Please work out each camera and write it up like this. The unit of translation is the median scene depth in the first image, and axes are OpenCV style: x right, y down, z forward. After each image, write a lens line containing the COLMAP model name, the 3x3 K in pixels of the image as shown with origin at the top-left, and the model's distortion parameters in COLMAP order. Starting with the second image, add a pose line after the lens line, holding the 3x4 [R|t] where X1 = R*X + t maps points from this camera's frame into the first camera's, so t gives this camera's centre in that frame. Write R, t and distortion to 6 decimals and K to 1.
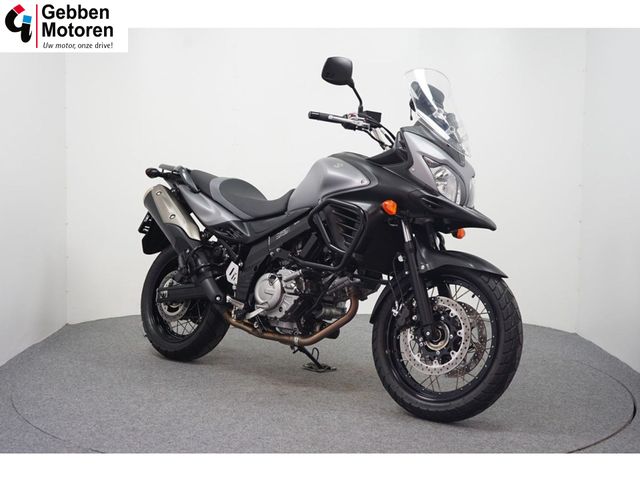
lens RADIAL K [[893.5, 0, 320.0], [0, 893.5, 240.0], [0, 0, 1]] dist [0.001434, 0.000944]
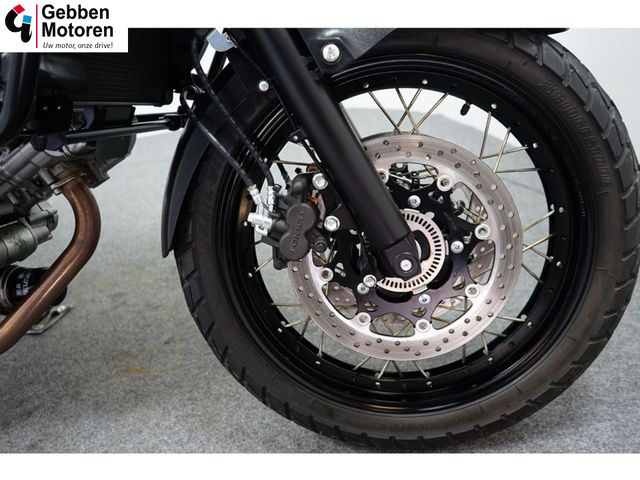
lens RADIAL K [[530.0, 0, 320.0], [0, 530.0, 240.0], [0, 0, 1]] dist [0.002536, 0.000436]
pose [[0.809416, -0.371457, 0.454825, 0.014342], [0.178295, 0.893408, 0.412350, 0.013452], [-0.559515, -0.252670, 0.789368, 0.849448]]
